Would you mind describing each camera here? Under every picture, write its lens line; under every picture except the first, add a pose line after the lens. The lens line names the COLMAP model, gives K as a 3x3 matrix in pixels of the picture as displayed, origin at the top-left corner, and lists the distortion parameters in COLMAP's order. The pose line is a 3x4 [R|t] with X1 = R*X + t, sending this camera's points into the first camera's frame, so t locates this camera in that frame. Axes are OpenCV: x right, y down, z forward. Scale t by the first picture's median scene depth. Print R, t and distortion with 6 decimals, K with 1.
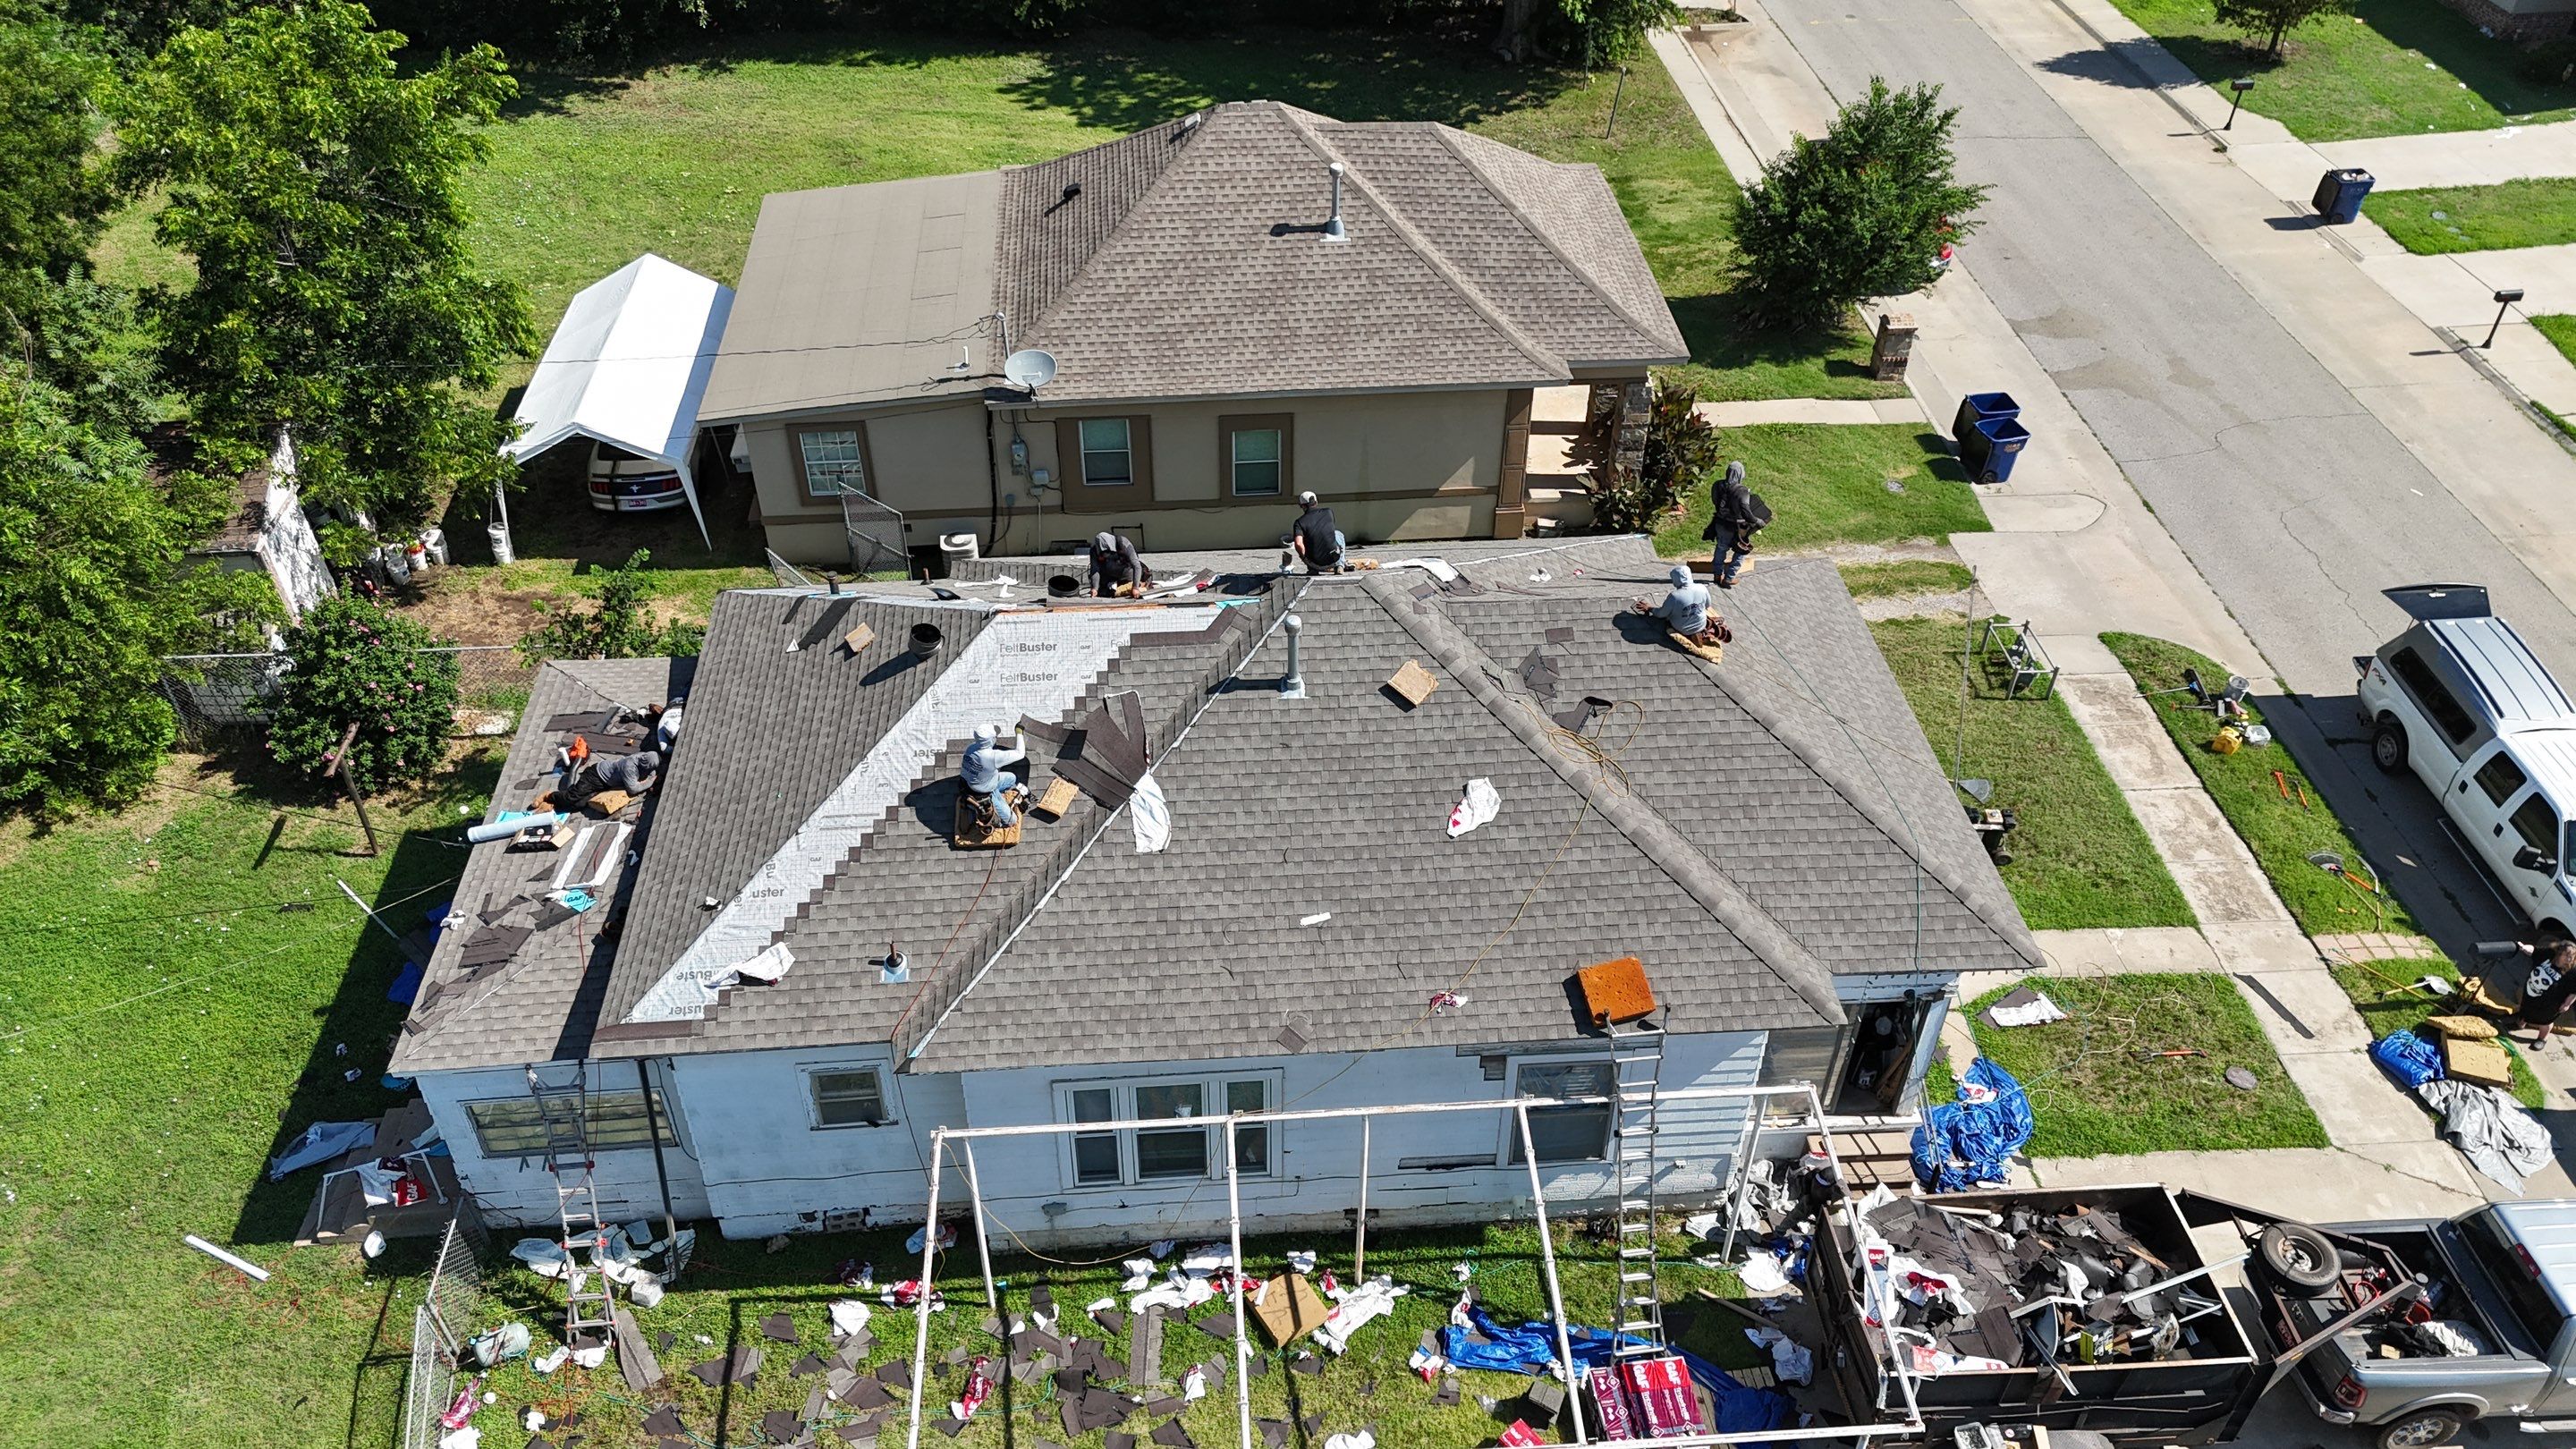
lens RADIAL K [[1912.1, 0, 1288.0], [0, 1912.1, 724.5], [0, 0, 1]] dist [0.002521, 0.002009]
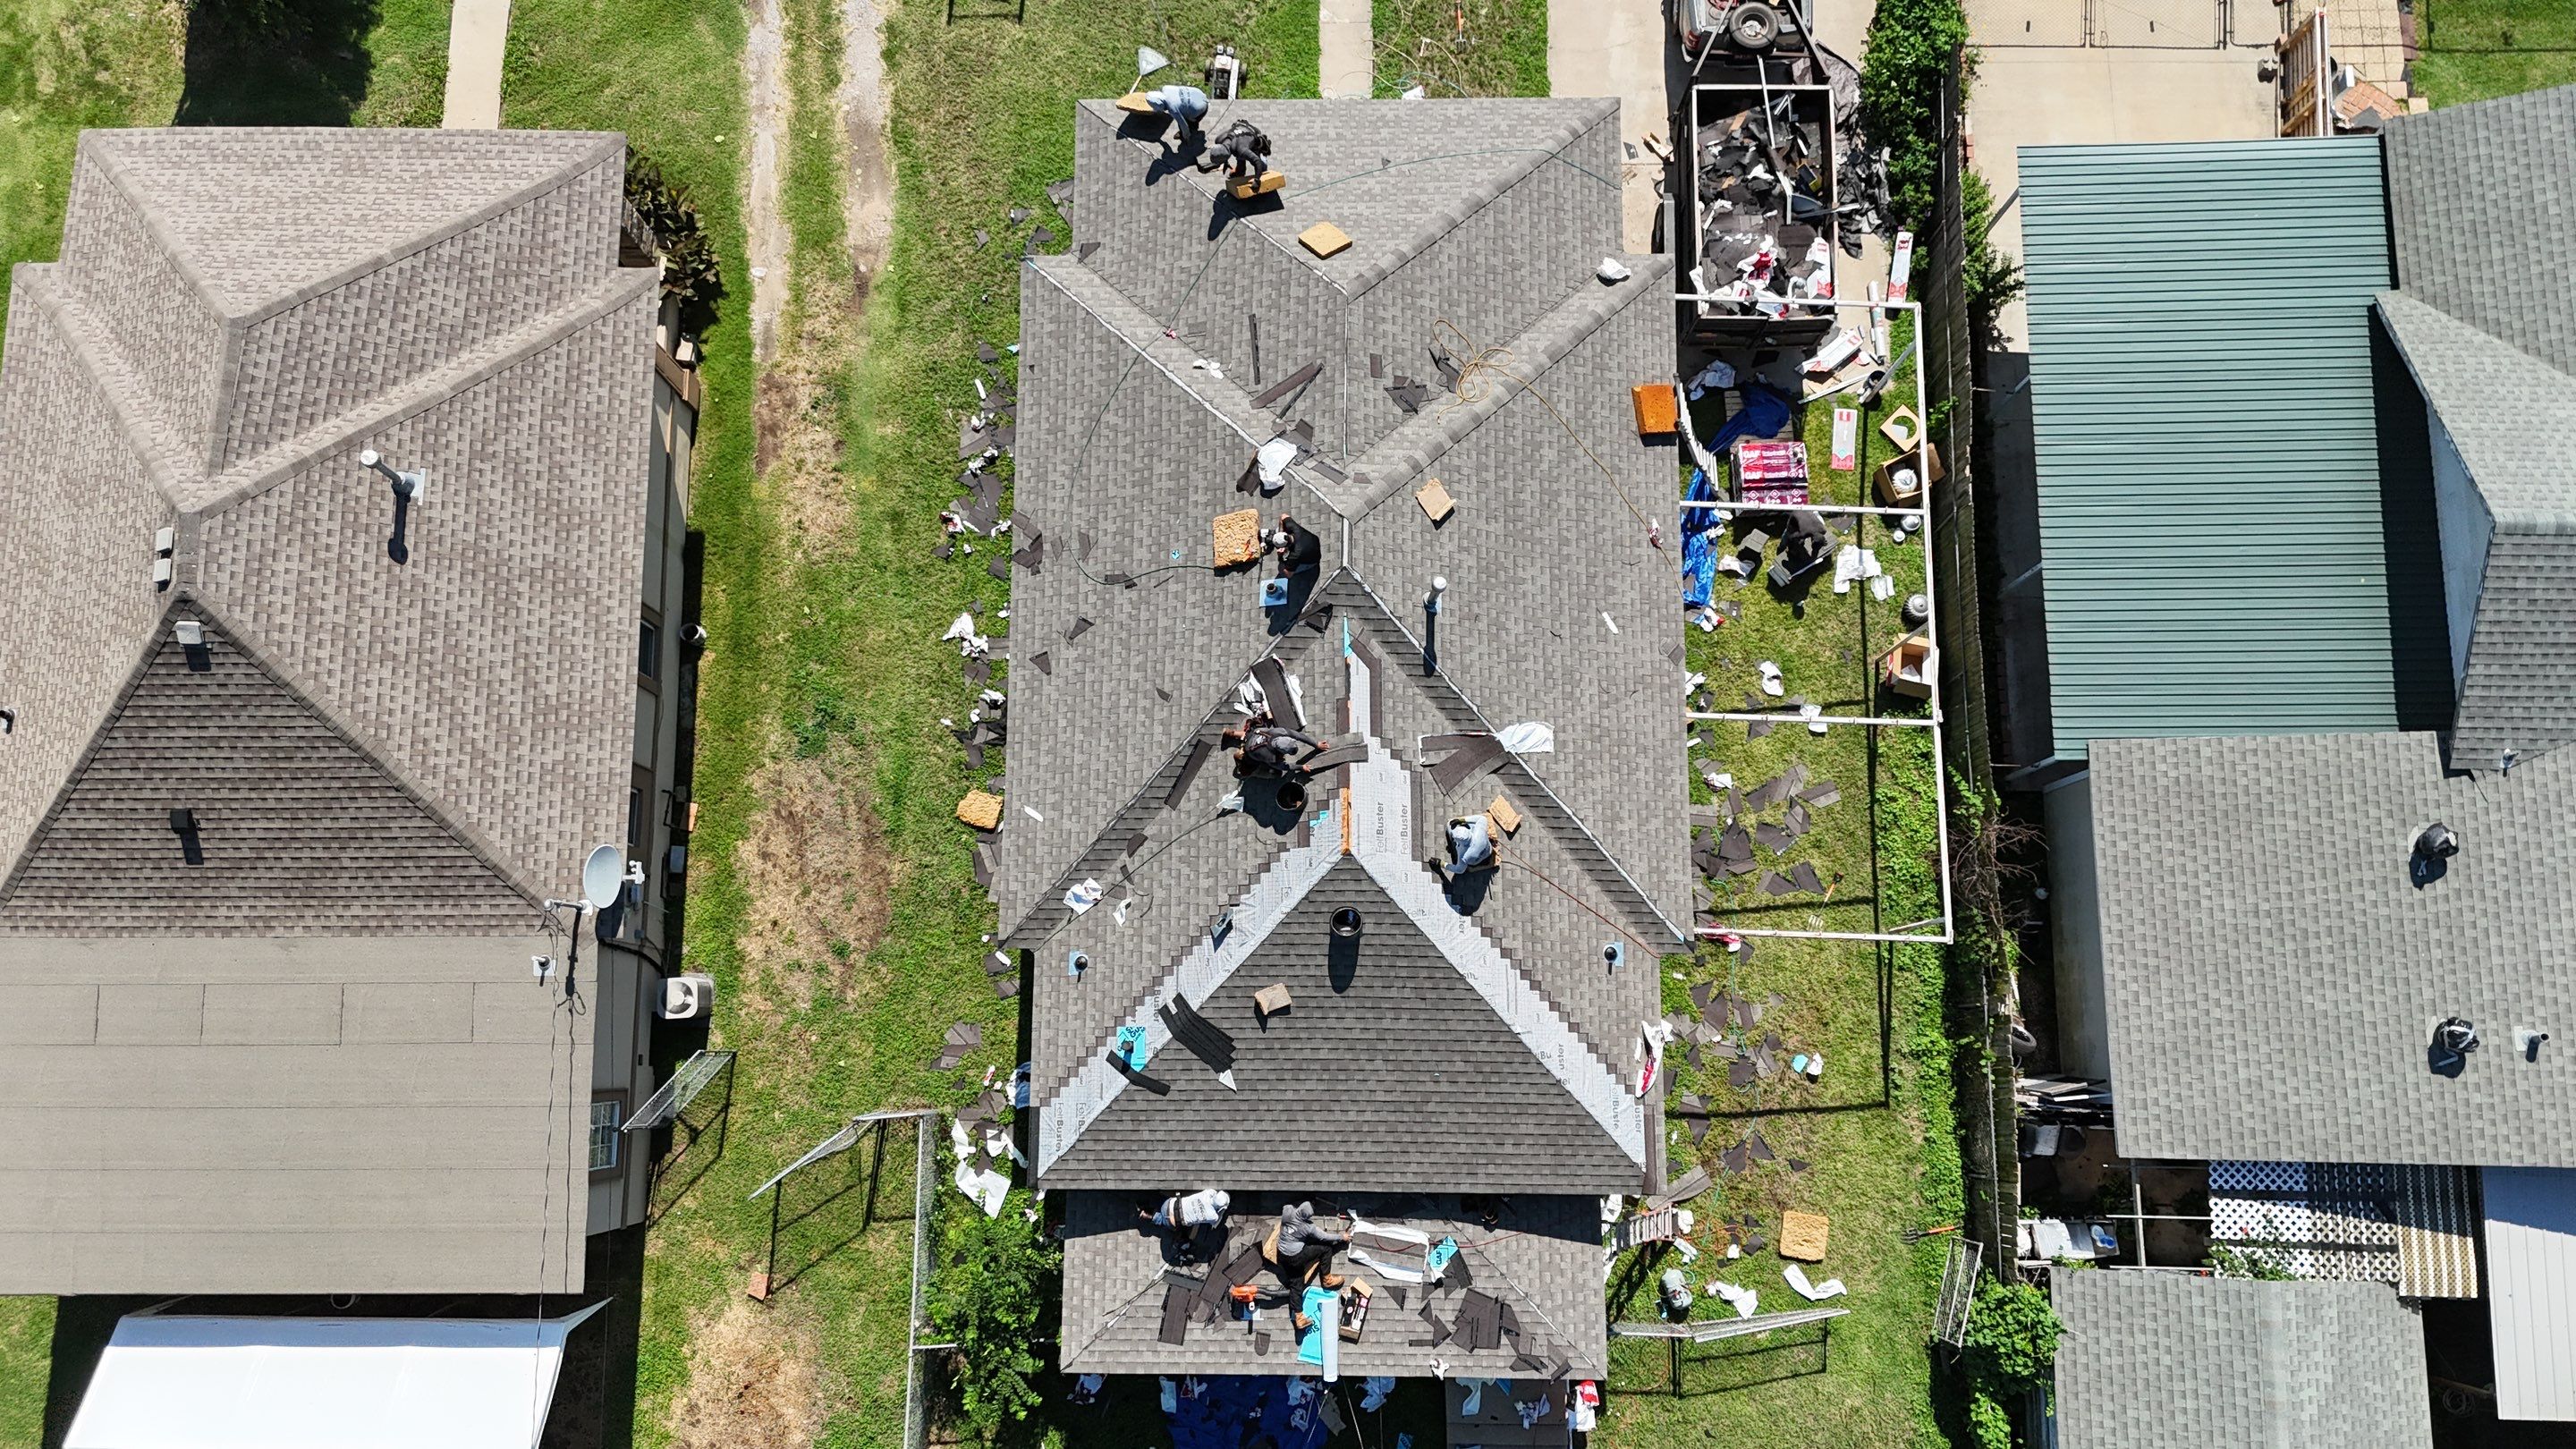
lens RADIAL K [[1912.1, 0, 1288.0], [0, 1912.1, 724.5], [0, 0, 1]] dist [0.002521, 0.002009]
pose [[0.078826, -0.982058, 0.171312, -0.274437], [0.631313, 0.182172, 0.753828, -0.927784], [-0.771512, 0.048731, 0.634346, 0.343805]]
